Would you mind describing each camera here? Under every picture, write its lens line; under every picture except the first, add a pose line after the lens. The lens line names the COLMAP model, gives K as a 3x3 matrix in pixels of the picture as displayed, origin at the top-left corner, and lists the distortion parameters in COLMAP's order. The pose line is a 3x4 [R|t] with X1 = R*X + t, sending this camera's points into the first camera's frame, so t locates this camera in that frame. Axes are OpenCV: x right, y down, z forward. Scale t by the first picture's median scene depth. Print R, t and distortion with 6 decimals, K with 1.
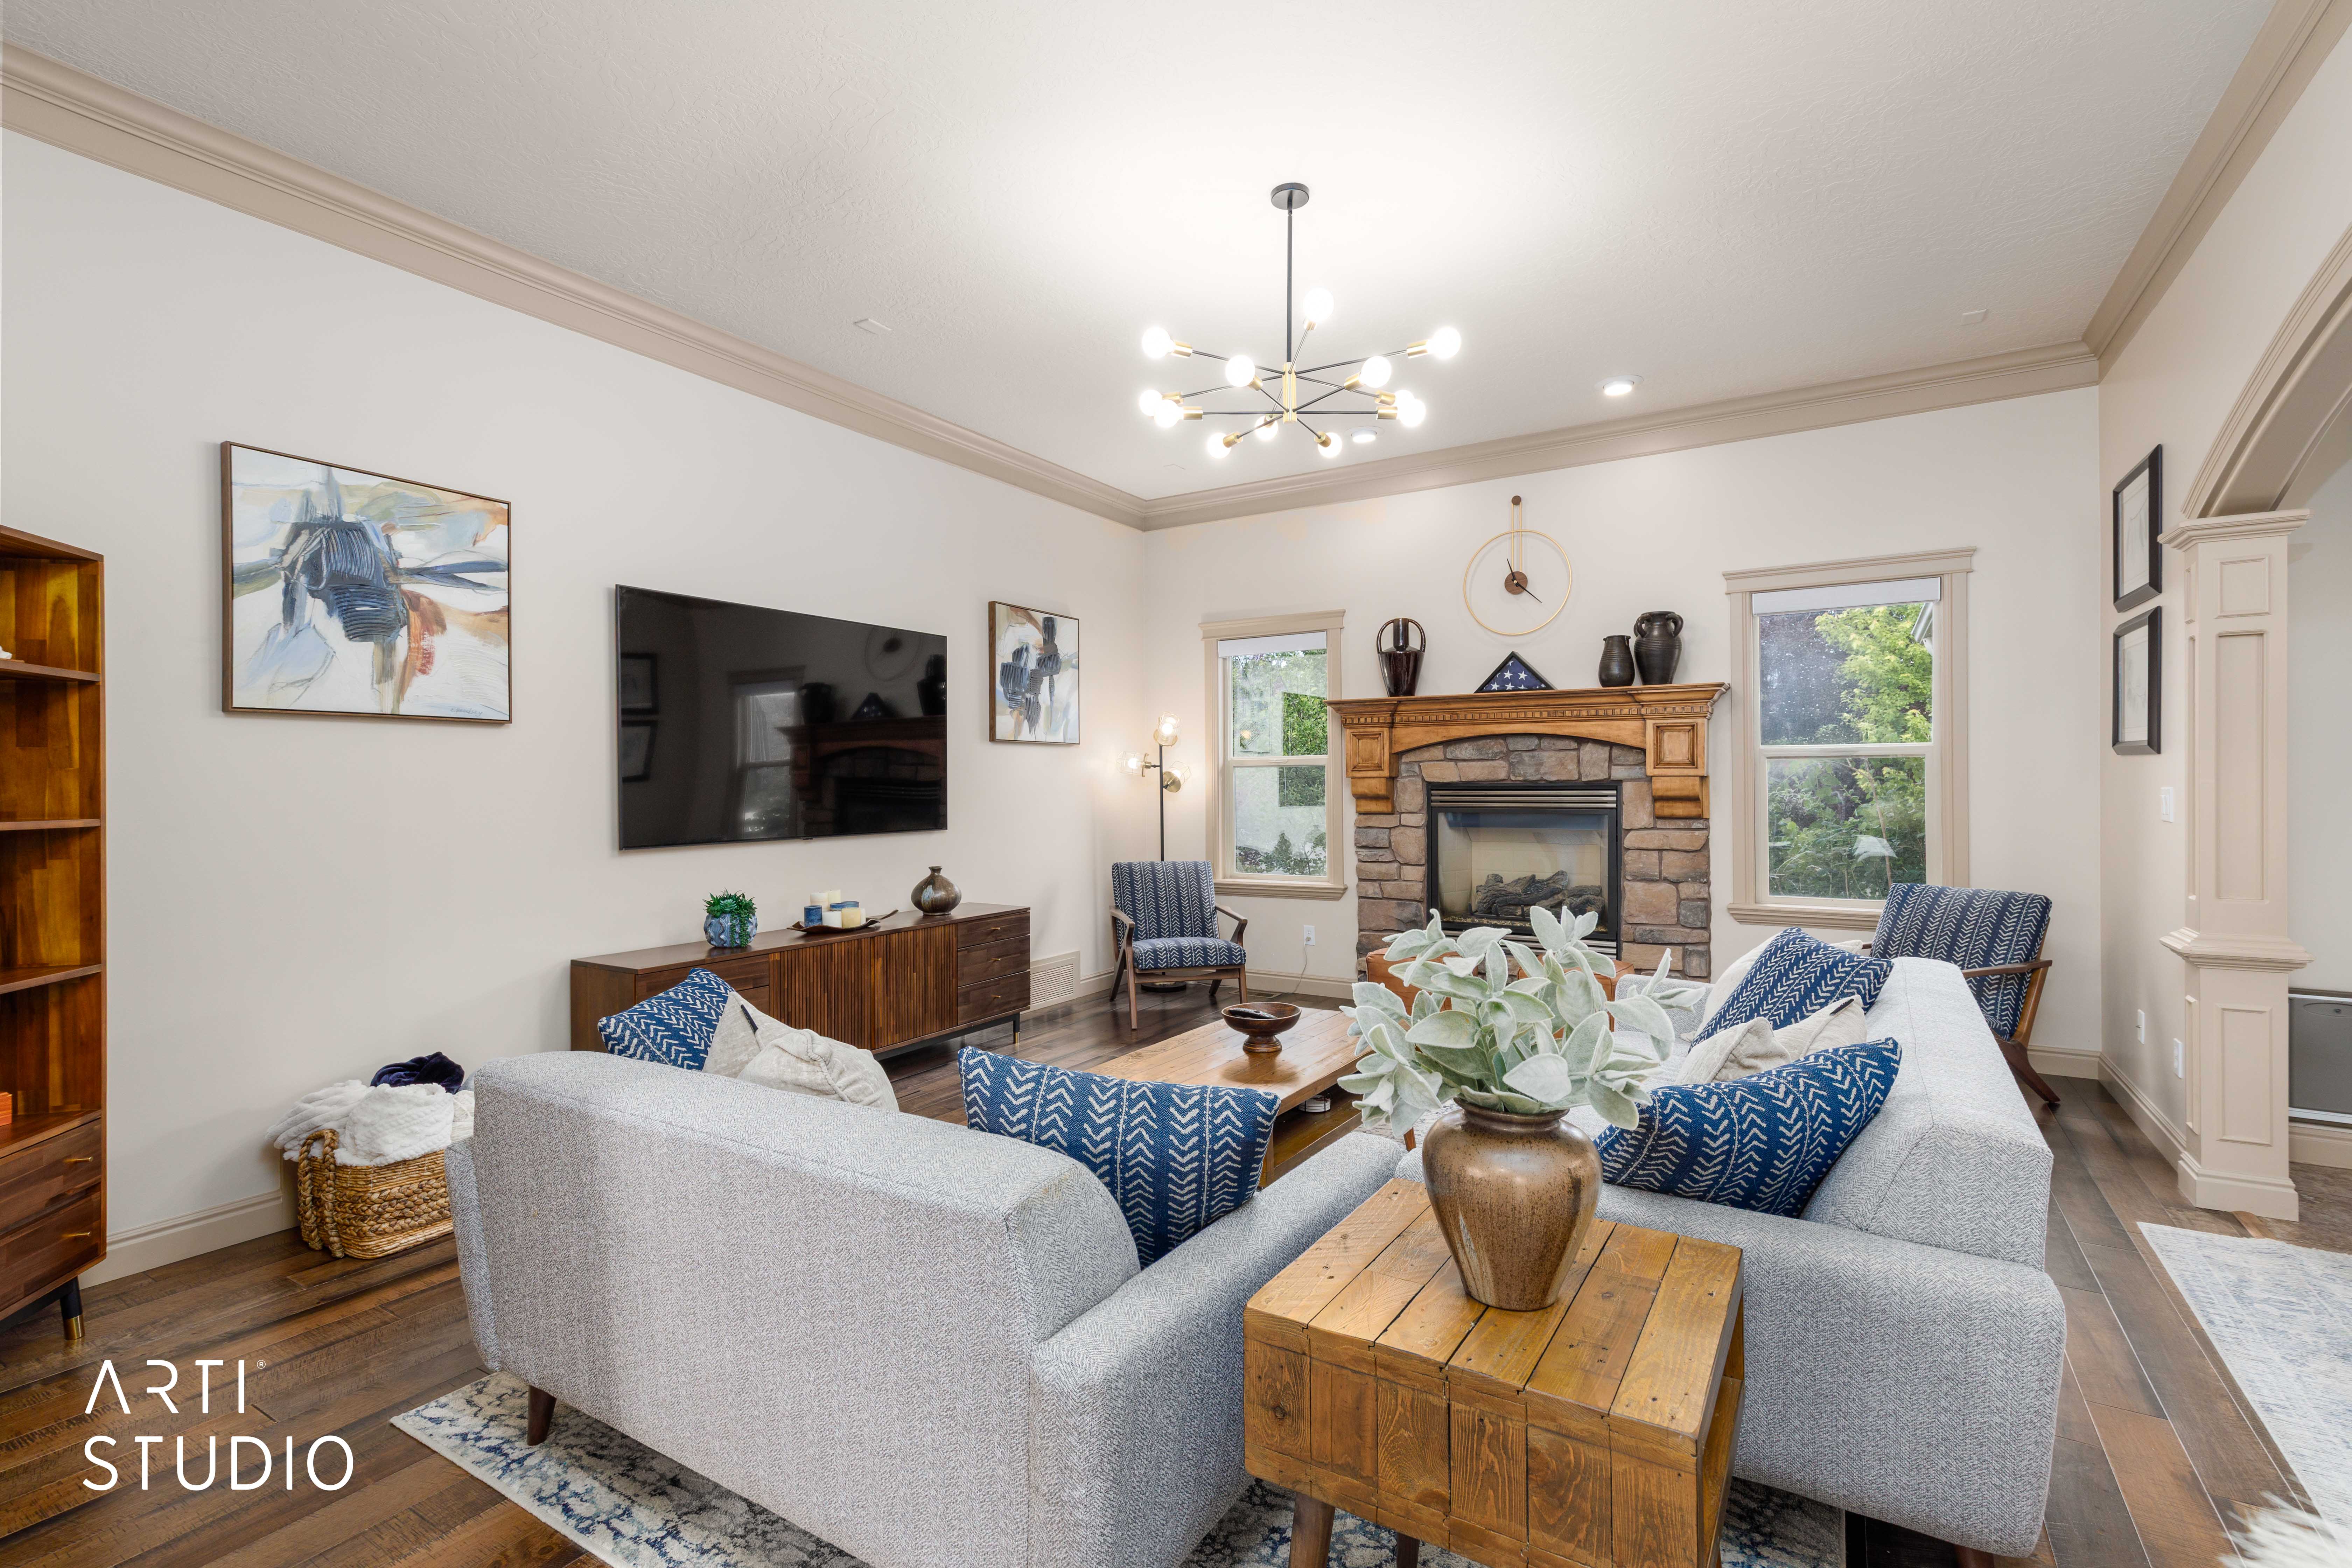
lens RADIAL K [[1061.8, 0, 1176.0], [0, 1061.8, 784.0], [0, 0, 1]] dist [0.002215, -0.000065]
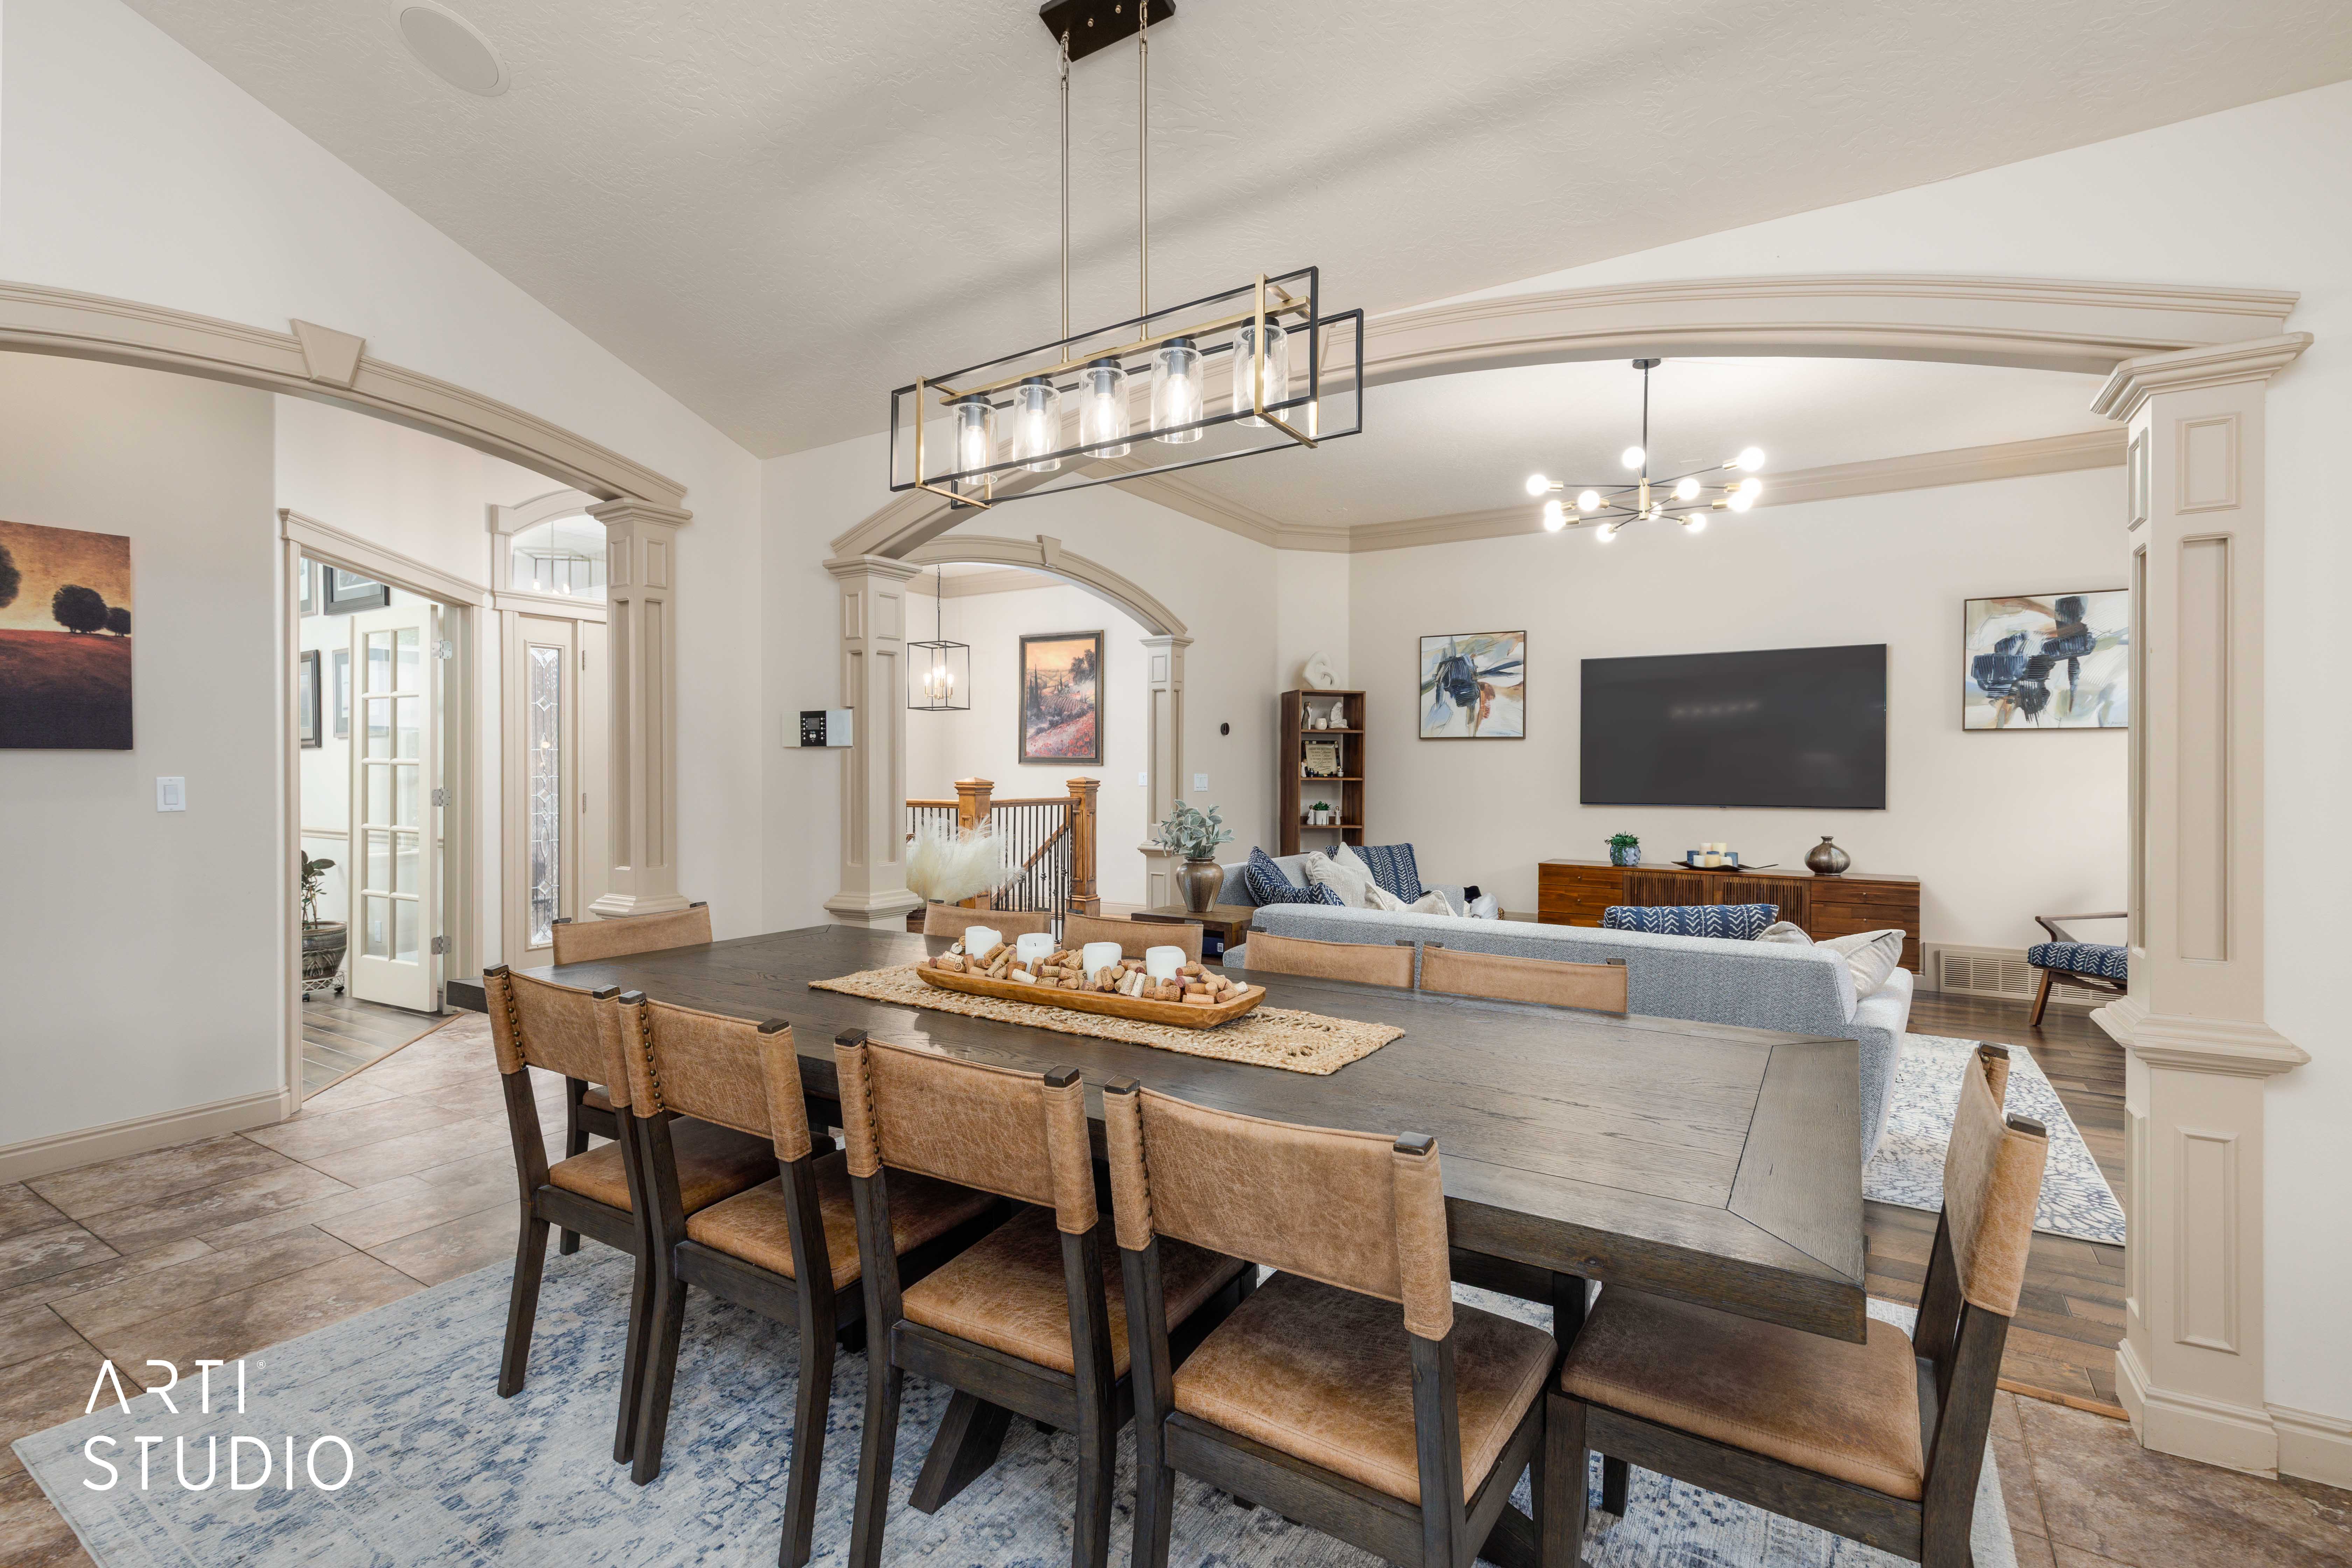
lens RADIAL K [[1061.8, 0, 1176.0], [0, 1061.8, 784.0], [0, 0, 1]] dist [0.002215, -0.000065]
pose [[-0.007547, 0.020825, -0.999755, 1.281832], [-0.005725, 0.999766, 0.020868, -0.006631], [0.999955, 0.005882, -0.007426, 0.307512]]
